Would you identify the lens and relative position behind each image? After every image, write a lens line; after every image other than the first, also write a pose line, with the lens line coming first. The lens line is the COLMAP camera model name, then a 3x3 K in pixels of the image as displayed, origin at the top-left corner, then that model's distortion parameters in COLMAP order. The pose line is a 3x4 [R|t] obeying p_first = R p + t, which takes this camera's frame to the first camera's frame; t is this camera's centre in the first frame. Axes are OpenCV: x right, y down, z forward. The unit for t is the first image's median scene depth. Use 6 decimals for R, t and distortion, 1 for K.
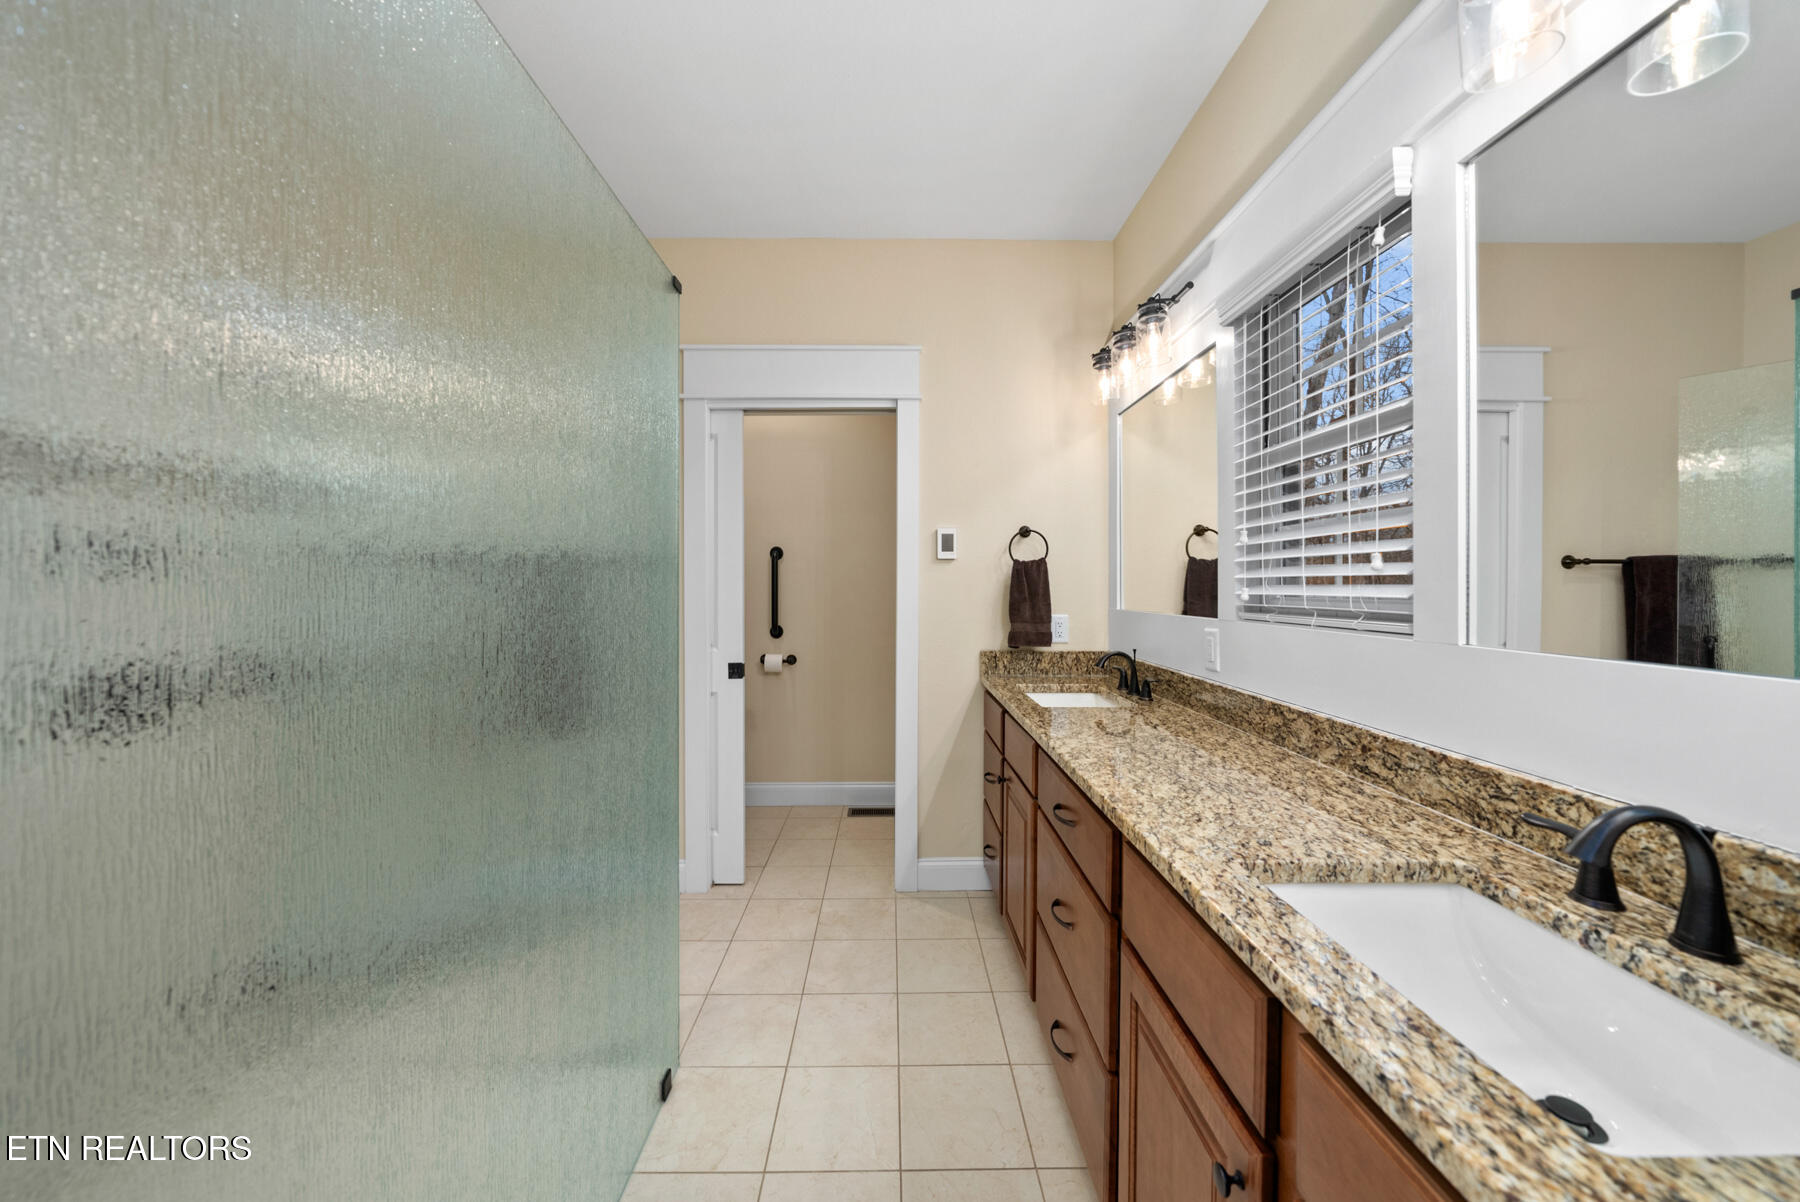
lens RADIAL K [[617.1, 0, 897.1], [0, 617.1, 599.1], [0, 0, 1]] dist [-0.004414, -0.000015]
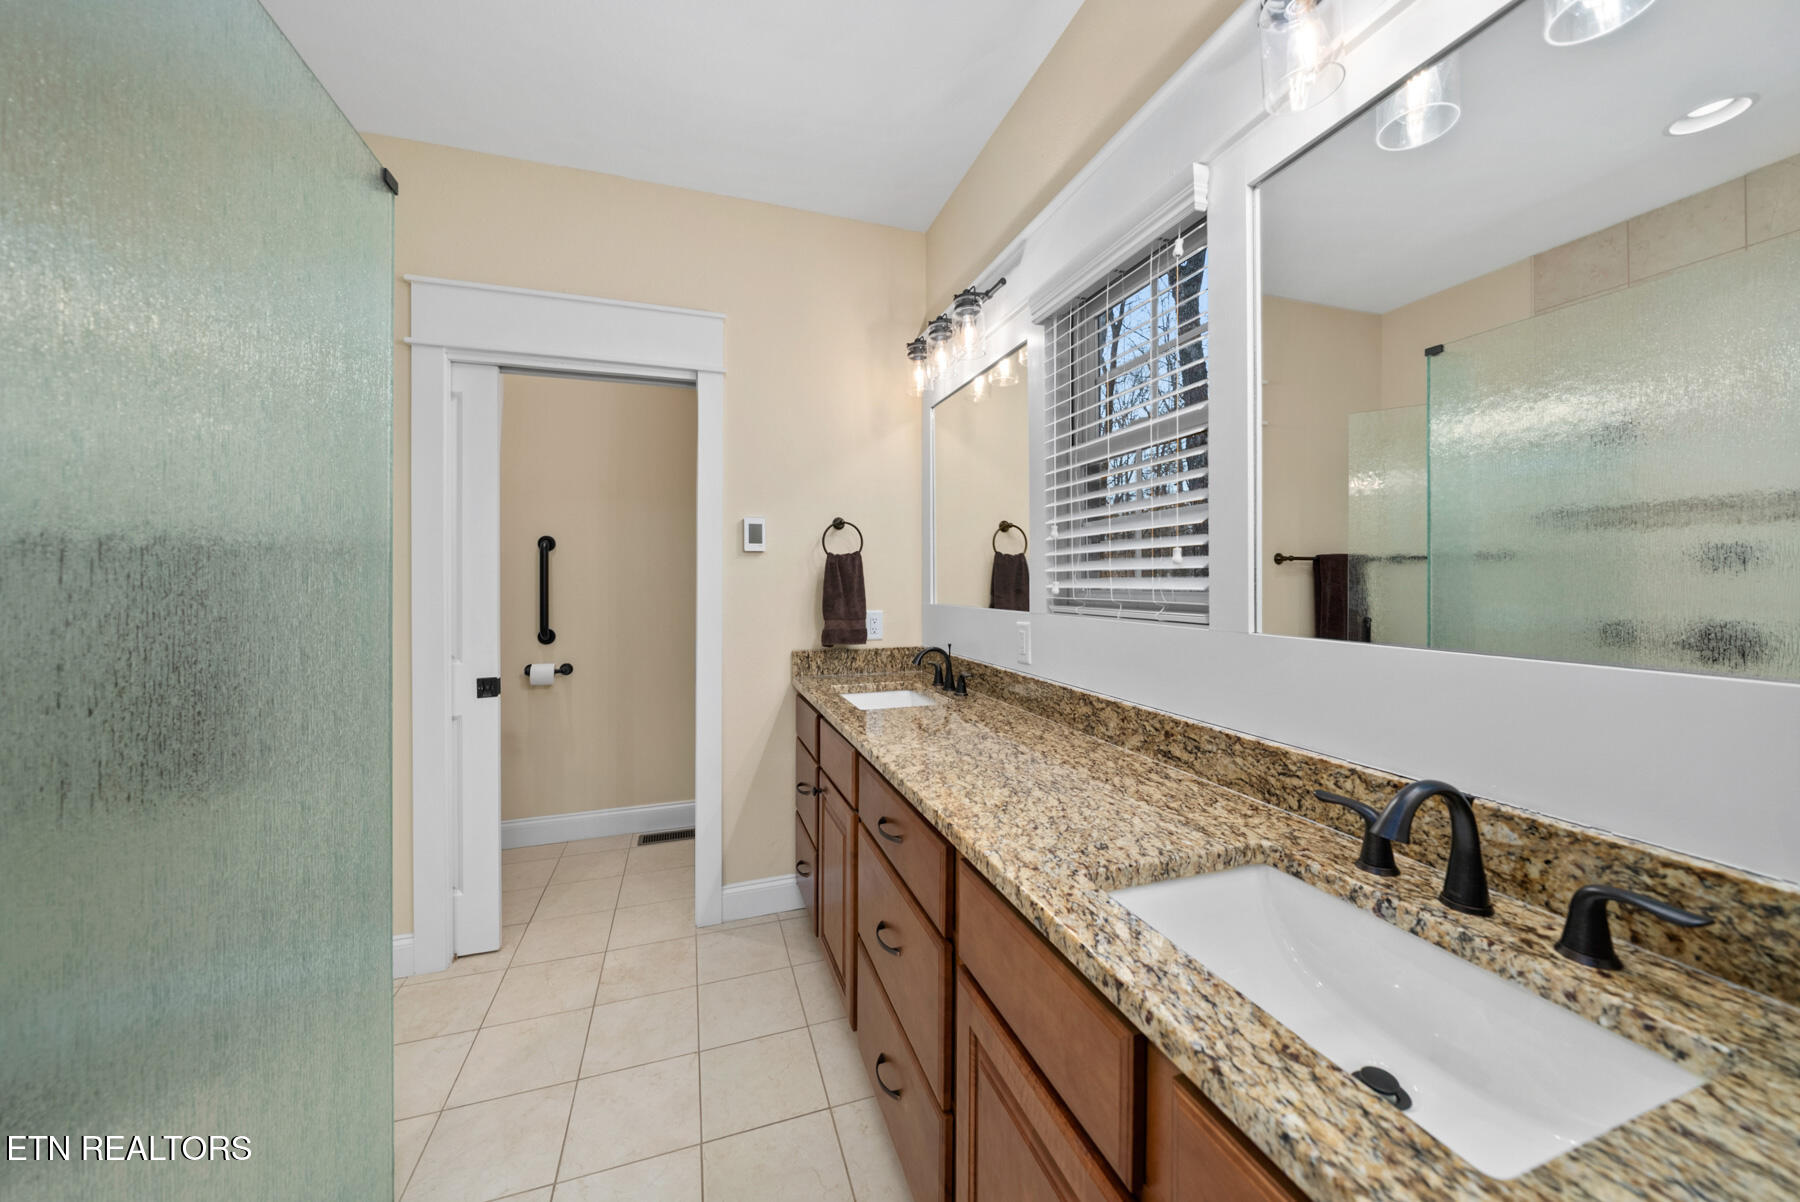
lens RADIAL K [[629.3, 0, 902.0], [0, 629.3, 574.0], [0, 0, 1]] dist [-0.006279, -0.000142]
pose [[0.950395, -0.001455, 0.311041, -0.003029], [0.011650, 0.999454, -0.030922, -0.001956], [-0.310827, 0.033011, 0.949893, 0.120180]]
